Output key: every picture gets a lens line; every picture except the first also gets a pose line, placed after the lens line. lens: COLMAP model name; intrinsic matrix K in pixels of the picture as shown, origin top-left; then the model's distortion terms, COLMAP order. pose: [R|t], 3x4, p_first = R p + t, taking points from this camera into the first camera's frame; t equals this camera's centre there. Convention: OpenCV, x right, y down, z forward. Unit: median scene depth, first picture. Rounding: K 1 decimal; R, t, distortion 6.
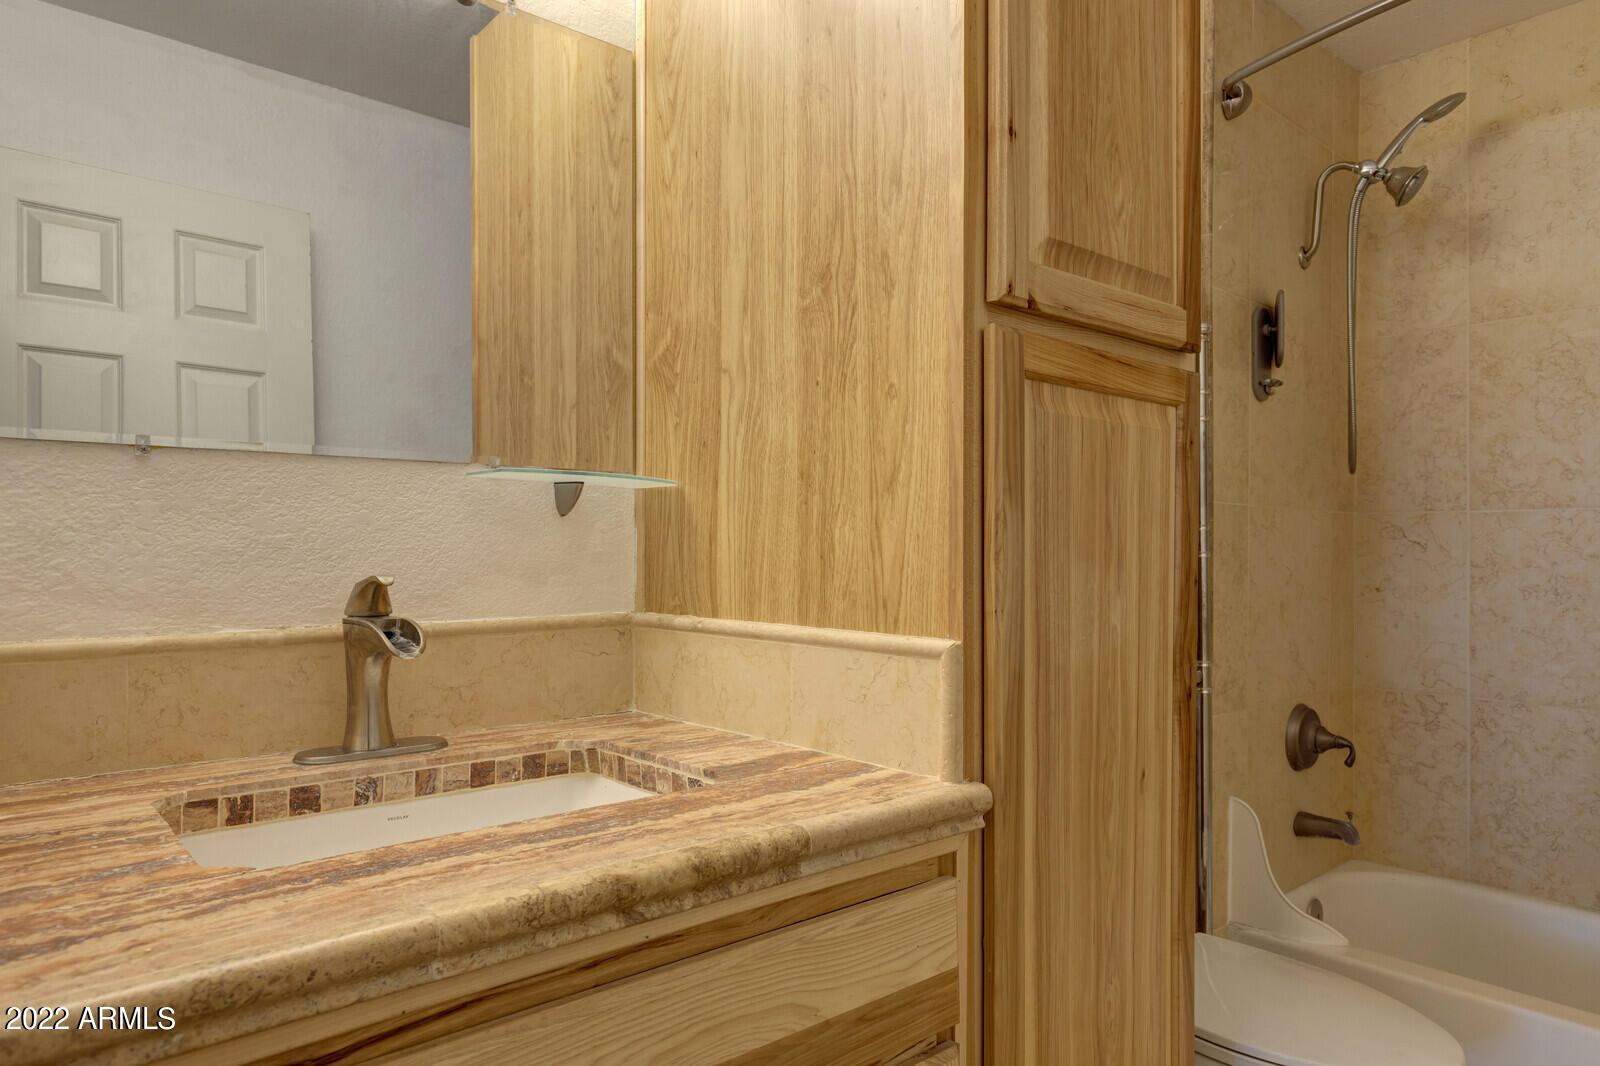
lens RADIAL K [[1004.2, 0, 801.1], [0, 1004.2, 541.0], [0, 0, 1]] dist [0.007814, -0.003984]
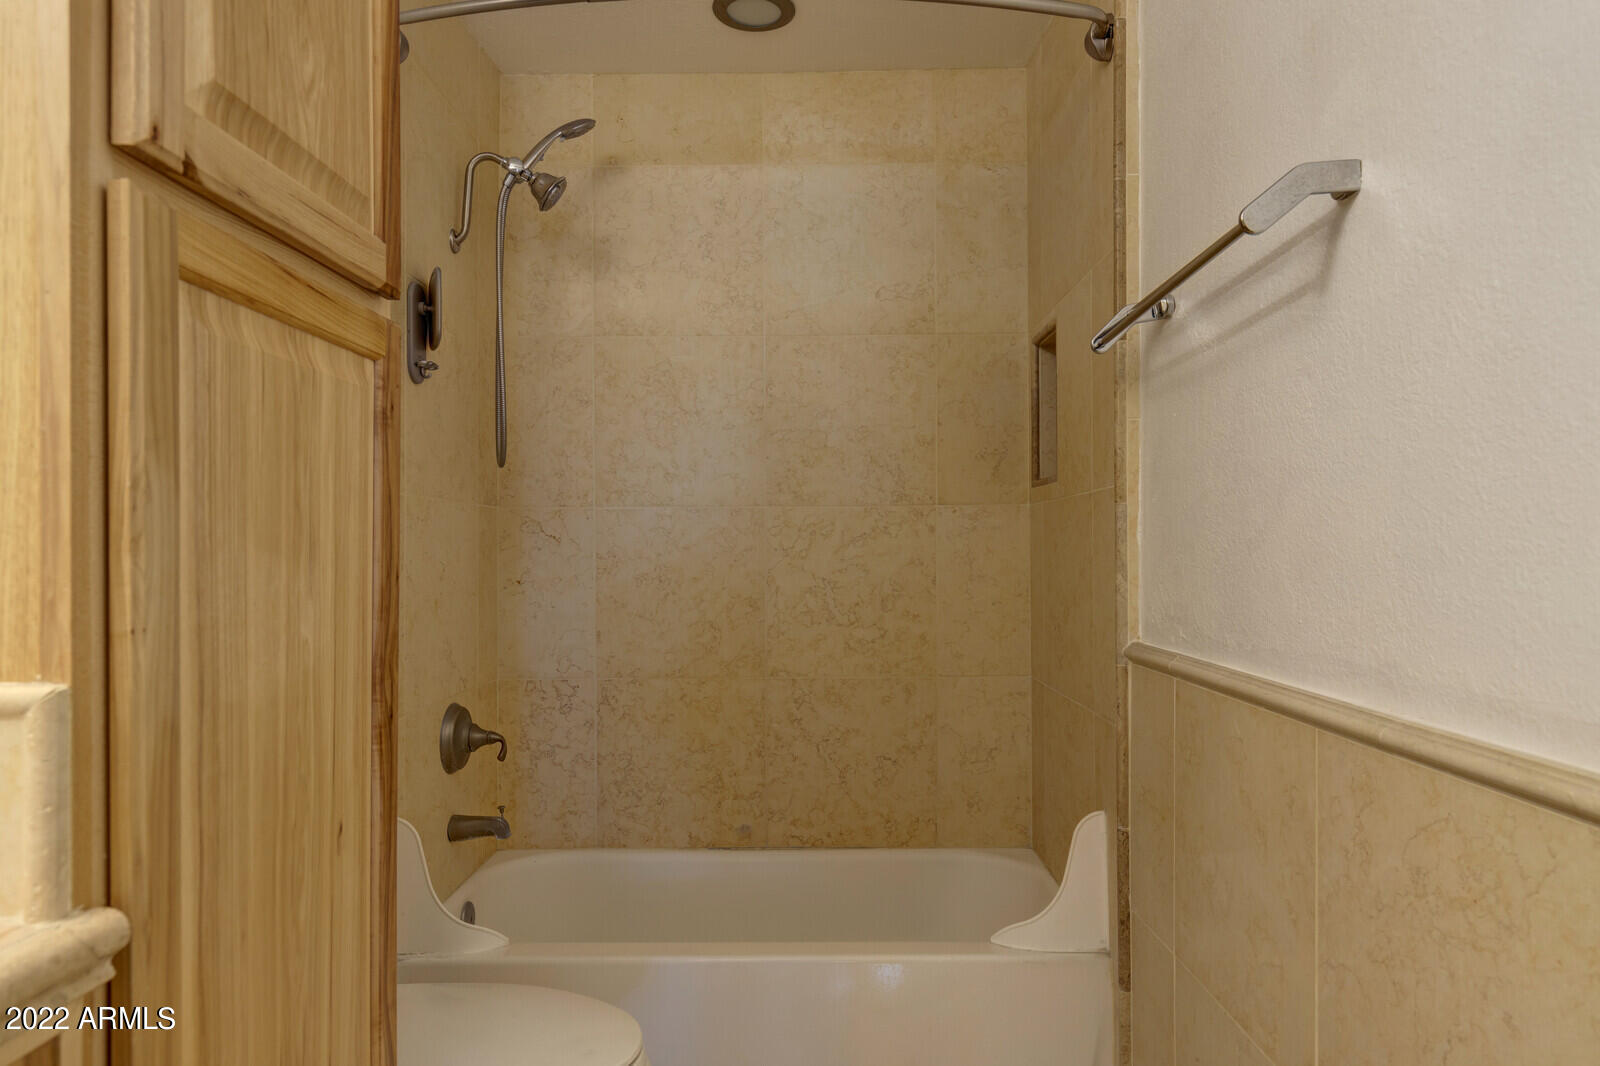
lens RADIAL K [[1004.2, 0, 802.6], [0, 1004.2, 542.4], [0, 0, 1]] dist [0.007814, -0.003984]
pose [[0.664505, -0.001849, 0.747281, -0.000904], [-0.000257, 0.999996, 0.002703, 0.009334], [-0.747284, -0.001988, 0.664502, 0.206045]]
